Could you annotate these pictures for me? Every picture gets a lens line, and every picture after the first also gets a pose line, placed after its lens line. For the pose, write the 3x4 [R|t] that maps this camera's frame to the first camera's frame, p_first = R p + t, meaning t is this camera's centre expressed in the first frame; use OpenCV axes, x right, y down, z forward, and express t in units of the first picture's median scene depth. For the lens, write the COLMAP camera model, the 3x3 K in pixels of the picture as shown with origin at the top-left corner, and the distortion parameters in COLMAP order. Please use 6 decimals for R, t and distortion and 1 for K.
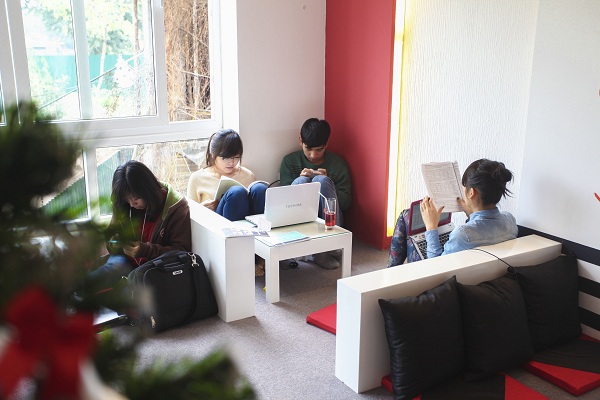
lens RADIAL K [[644.6, 0, 300.0], [0, 644.6, 200.0], [0, 0, 1]] dist [0.227172, -0.002778]
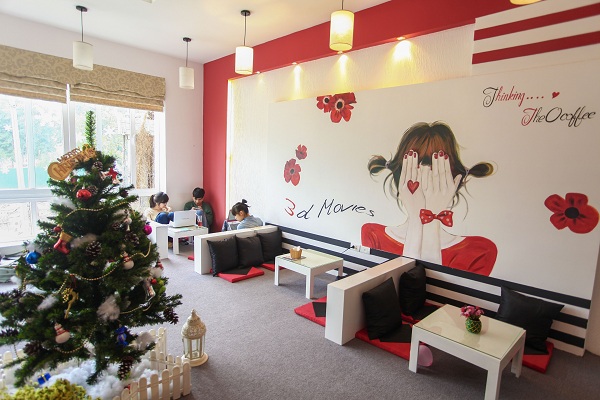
lens RADIAL K [[360.9, 0, 300.0], [0, 360.9, 200.0], [0, 0, 1]] dist [0.000750, 0.000116]
pose [[0.975999, 0.004372, 0.217731, 0.117716], [0.025806, 0.990432, -0.135565, 0.139119], [-0.216240, 0.137930, 0.966548, -0.493683]]
